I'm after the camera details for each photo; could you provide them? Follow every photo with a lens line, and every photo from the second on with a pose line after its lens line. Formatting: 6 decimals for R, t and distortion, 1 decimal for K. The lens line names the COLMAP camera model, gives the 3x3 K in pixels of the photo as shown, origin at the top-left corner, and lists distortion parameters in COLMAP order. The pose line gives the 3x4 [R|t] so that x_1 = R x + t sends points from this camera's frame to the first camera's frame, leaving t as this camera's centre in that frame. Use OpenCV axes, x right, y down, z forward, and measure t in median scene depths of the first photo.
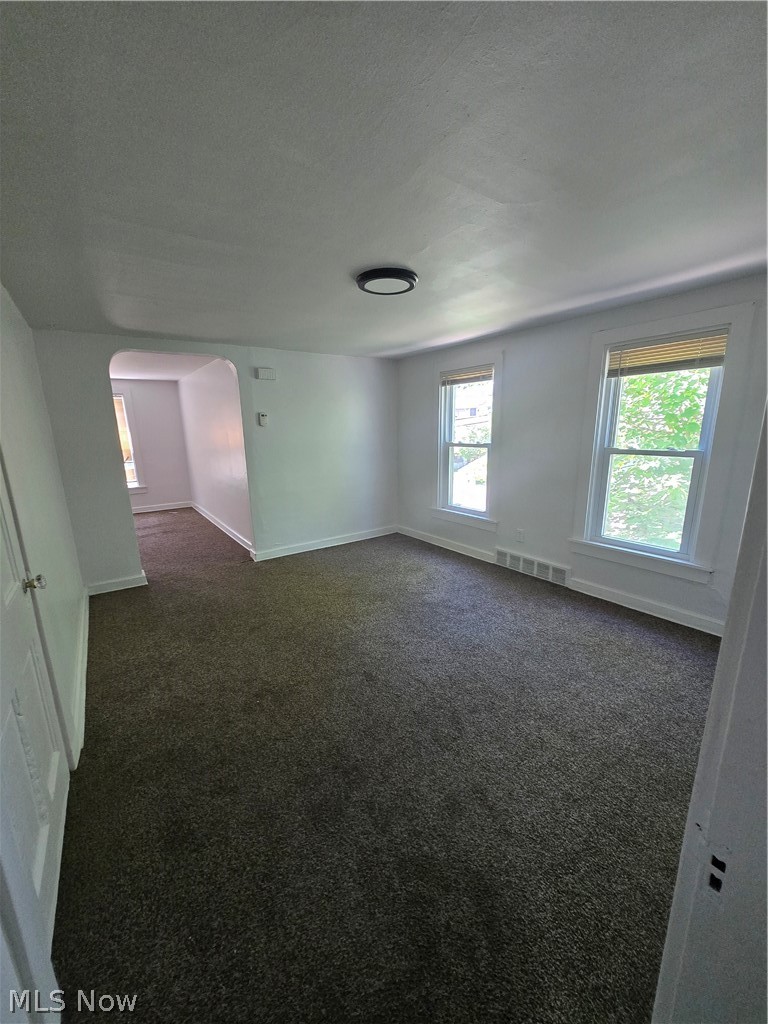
lens RADIAL K [[402.8, 0, 382.1], [0, 402.8, 517.6], [0, 0, 1]] dist [-0.000386, 0.000163]
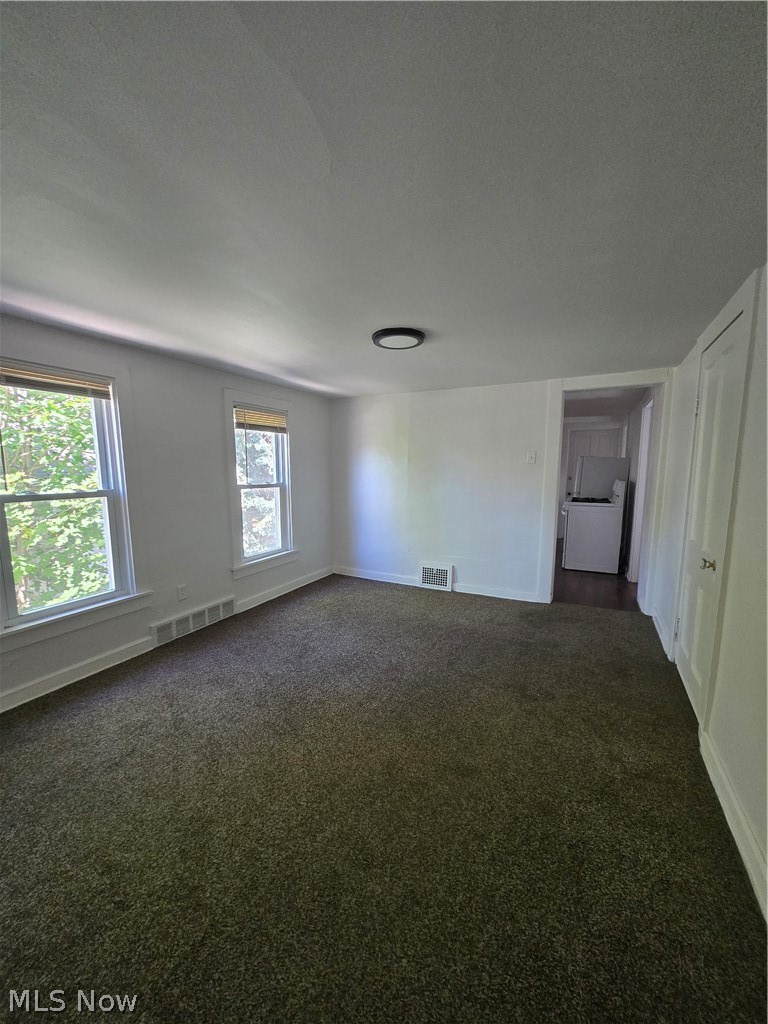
lens RADIAL K [[402.8, 0, 382.1], [0, 402.8, 517.6], [0, 0, 1]] dist [-0.000386, 0.000163]
pose [[-0.464605, -0.079933, 0.881903, -0.645577], [0.215565, 0.955749, 0.200190, -0.202894], [-0.858880, 0.283117, -0.426815, 1.047643]]
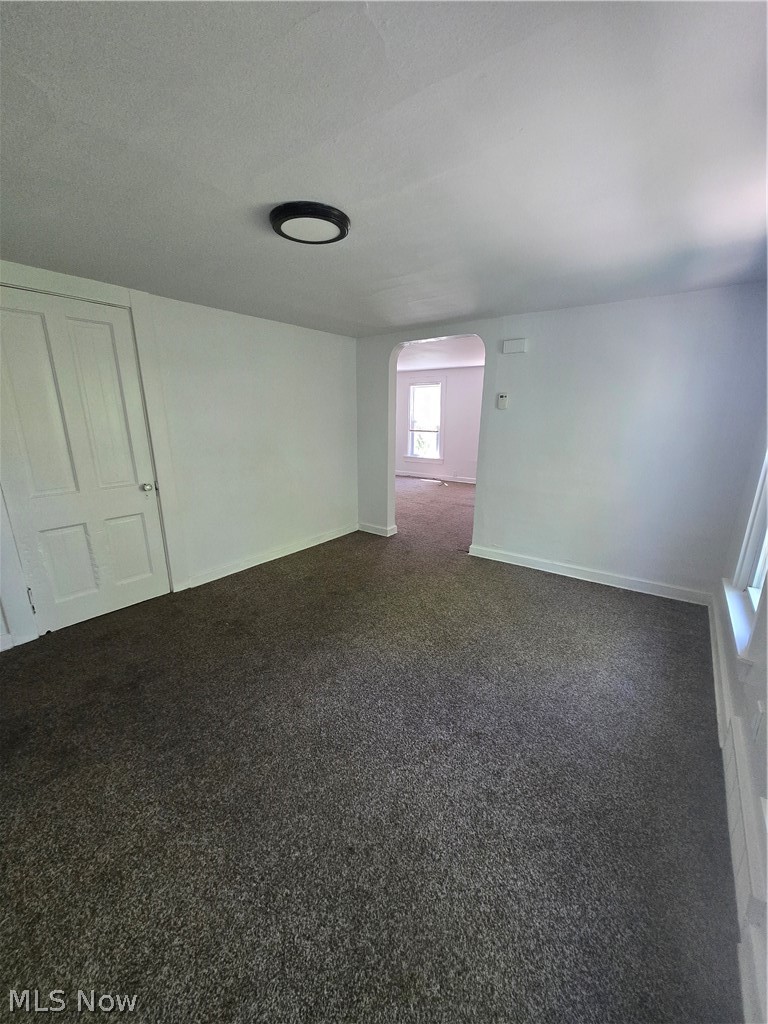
lens RADIAL K [[402.8, 0, 382.1], [0, 402.8, 517.6], [0, 0, 1]] dist [-0.000386, 0.000163]
pose [[0.315014, 0.258393, -0.913236, 0.573383], [-0.218063, 0.956188, 0.195327, -0.140277], [0.923696, 0.137612, 0.357558, 0.583319]]
